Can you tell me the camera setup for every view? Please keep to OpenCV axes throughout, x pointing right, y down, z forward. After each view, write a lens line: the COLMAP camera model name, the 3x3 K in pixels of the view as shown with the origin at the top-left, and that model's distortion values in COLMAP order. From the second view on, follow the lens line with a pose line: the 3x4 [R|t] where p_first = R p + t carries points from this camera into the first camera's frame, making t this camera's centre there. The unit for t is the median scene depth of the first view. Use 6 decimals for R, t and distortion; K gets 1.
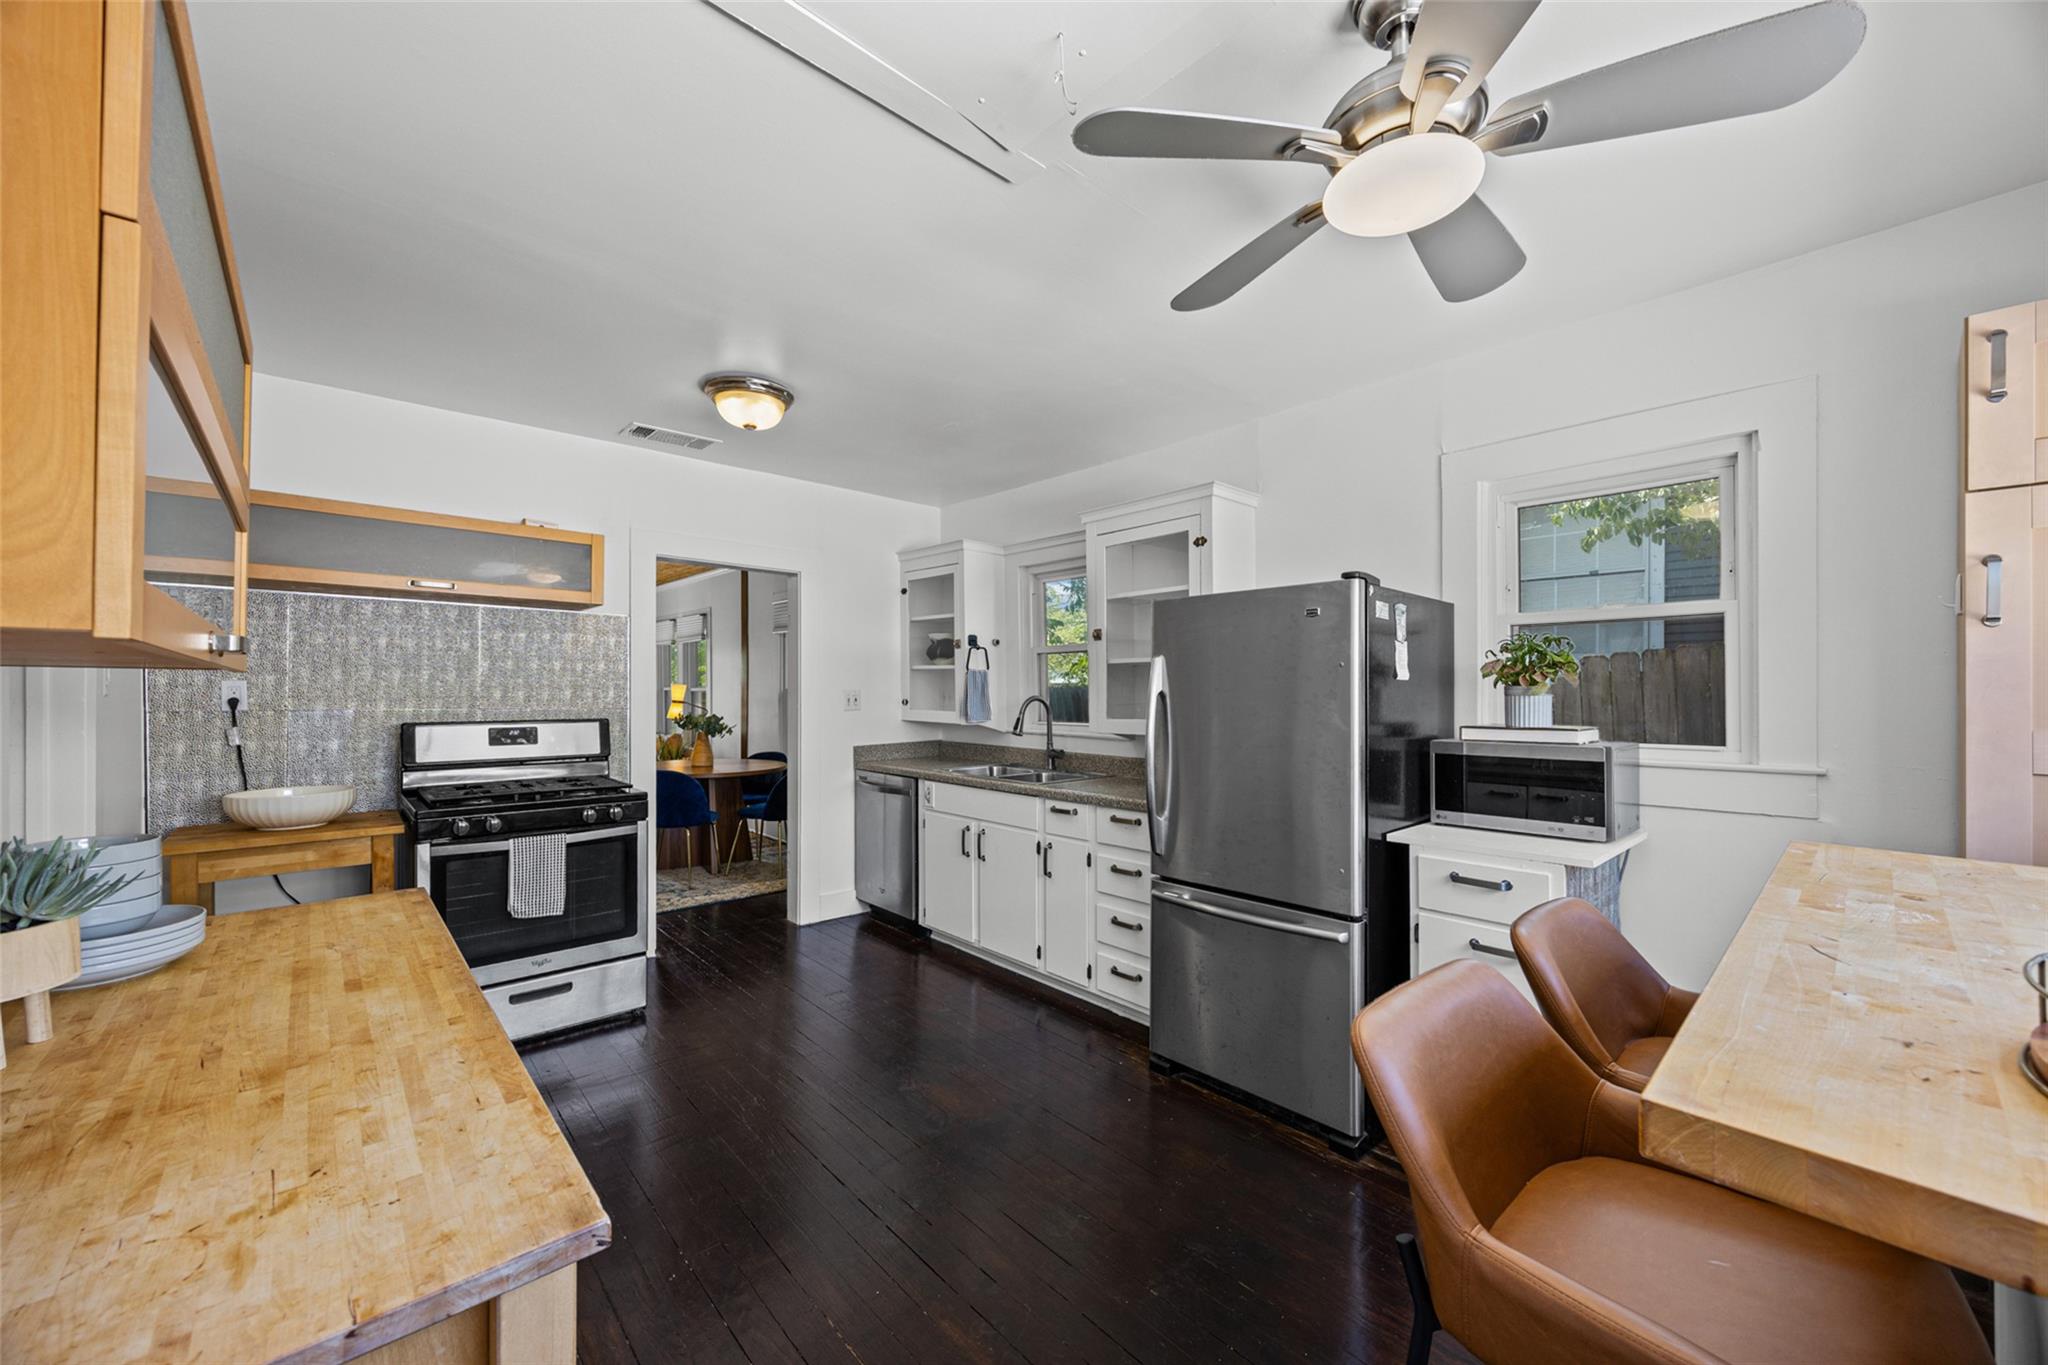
lens RADIAL K [[771.4, 0, 1031.2], [0, 771.4, 673.5], [0, 0, 1]] dist [0.001167, 0.000074]
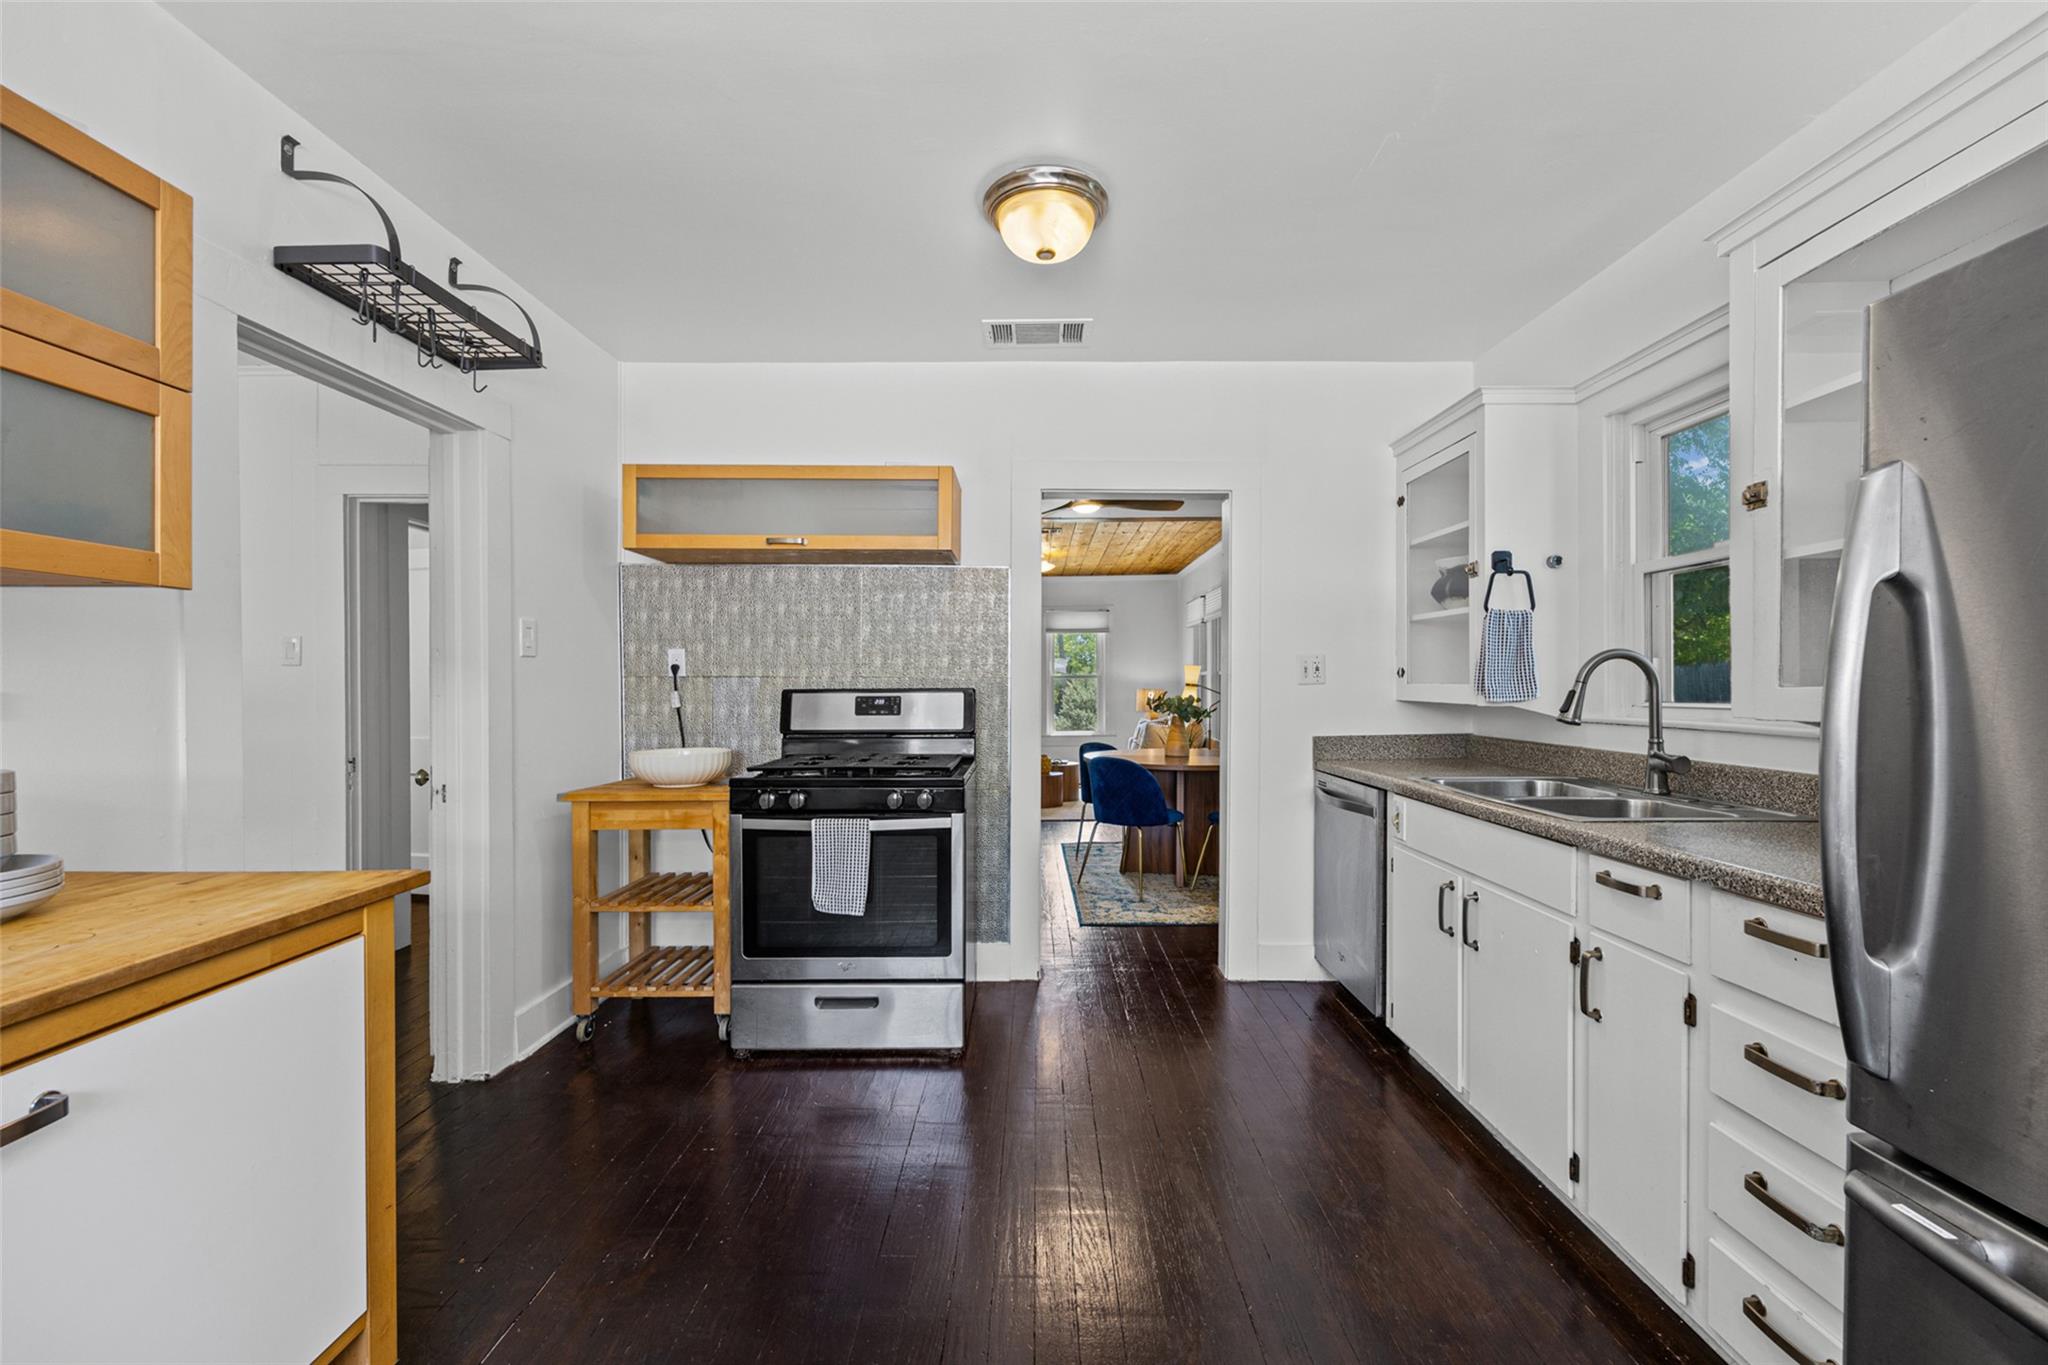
lens RADIAL K [[823.3, 0, 1033.5], [0, 823.3, 697.7], [0, 0, 1]] dist [0.009974, -0.000053]
pose [[0.736264, 0.004836, -0.676677, 0.104533], [0.019734, 0.999396, 0.028613, 0.043374], [0.676406, -0.034420, 0.735724, 0.376497]]
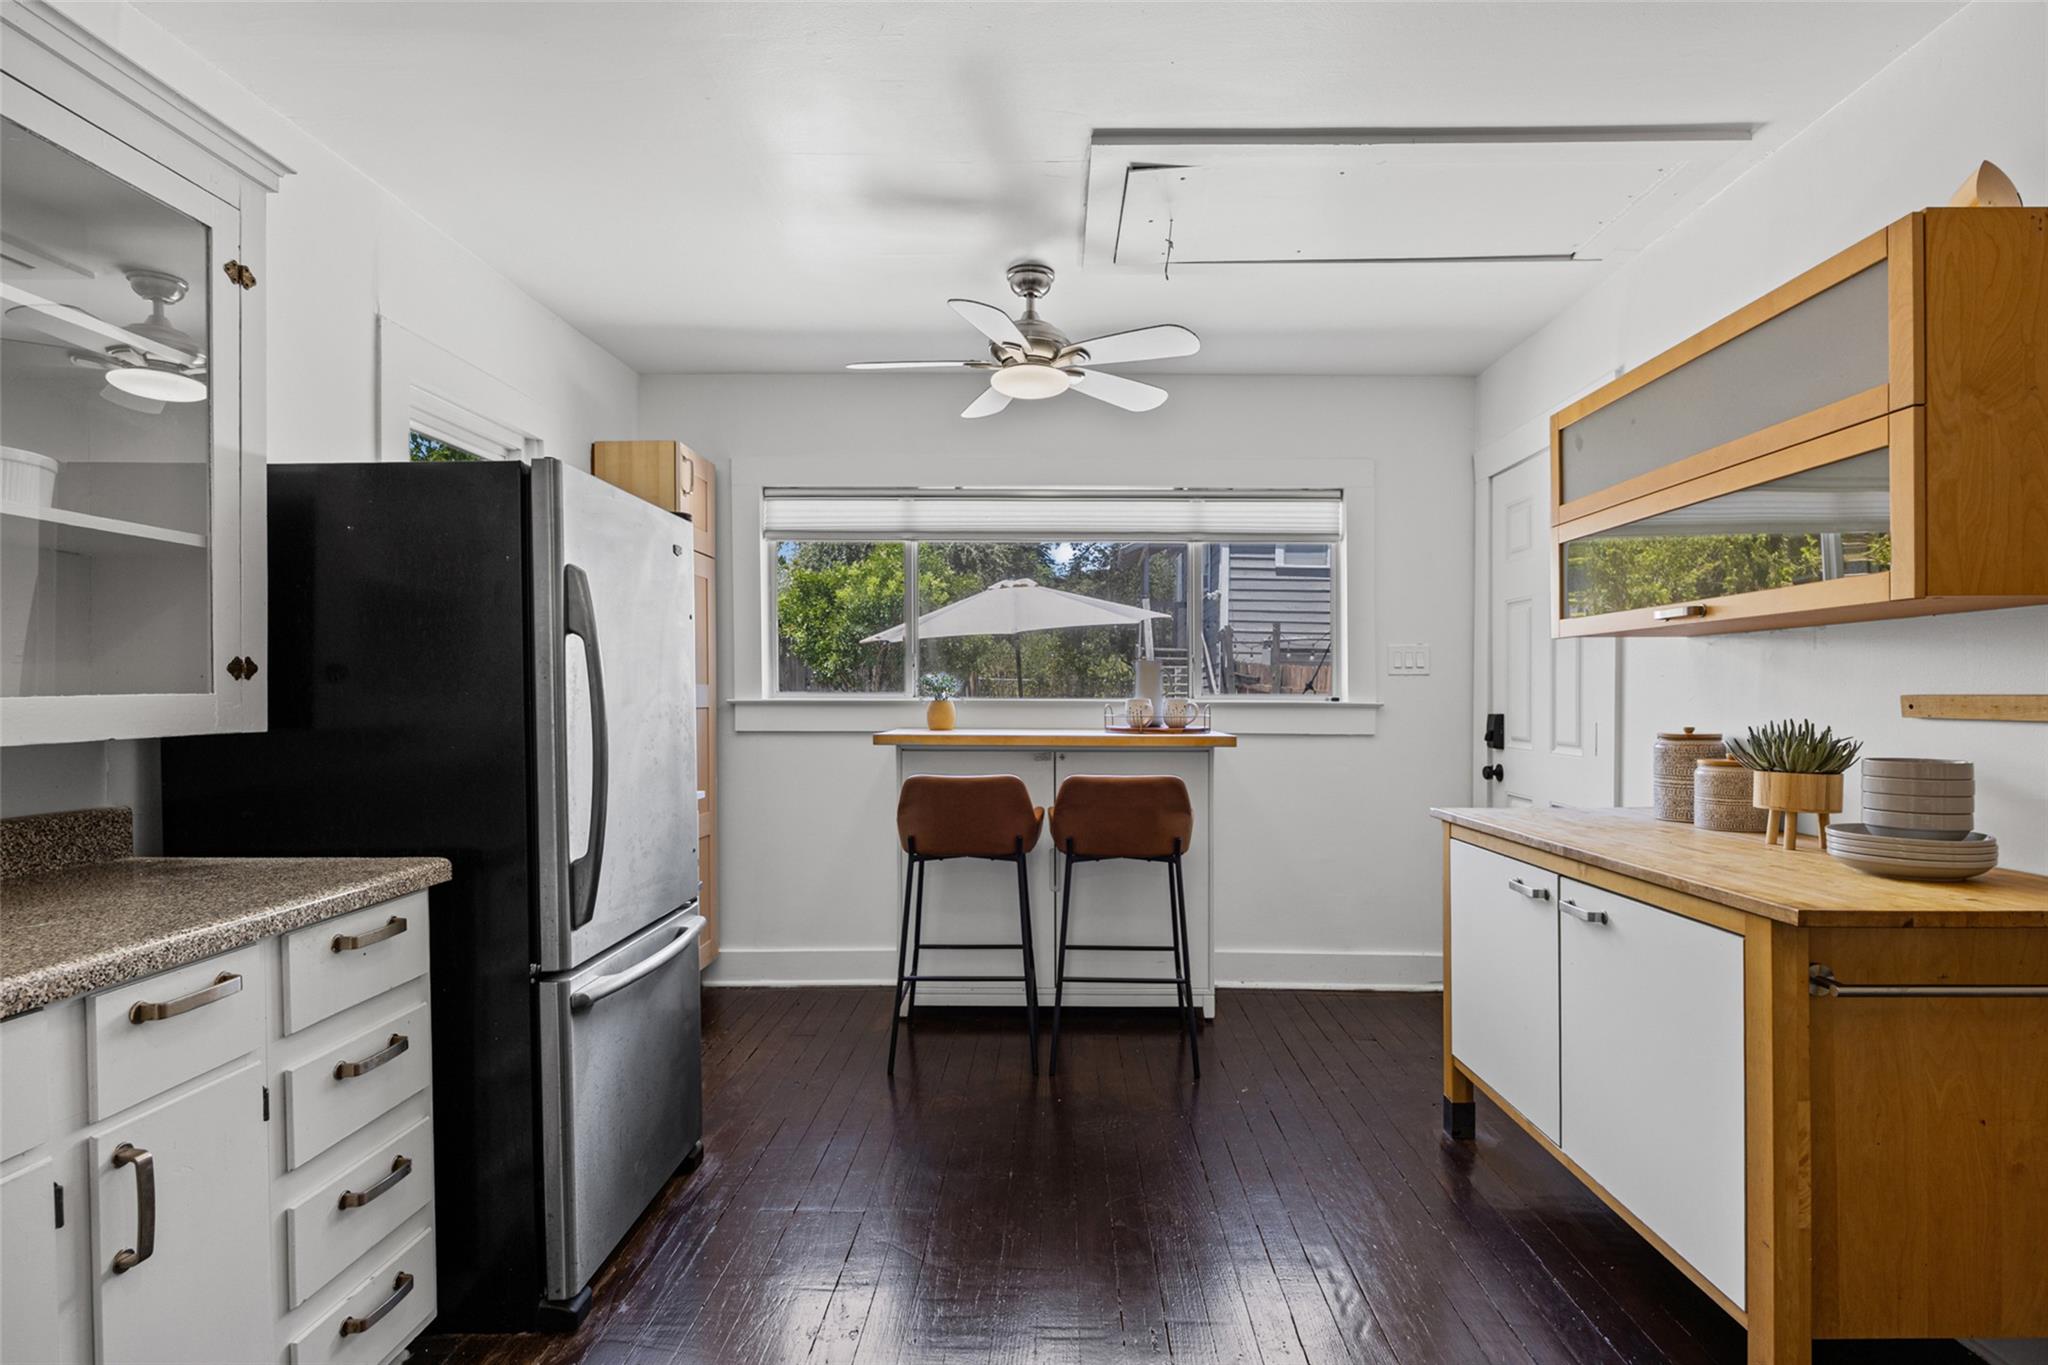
lens RADIAL K [[1001.1, 0, 1024.0], [0, 1001.1, 682.5], [0, 0, 1]] dist [-0.002714, 0.000017]
pose [[-0.710258, 0.000471, 0.703942, -0.427723], [-0.024820, 0.999361, -0.025711, 0.051910], [-0.703504, -0.035734, -0.709792, 0.965454]]
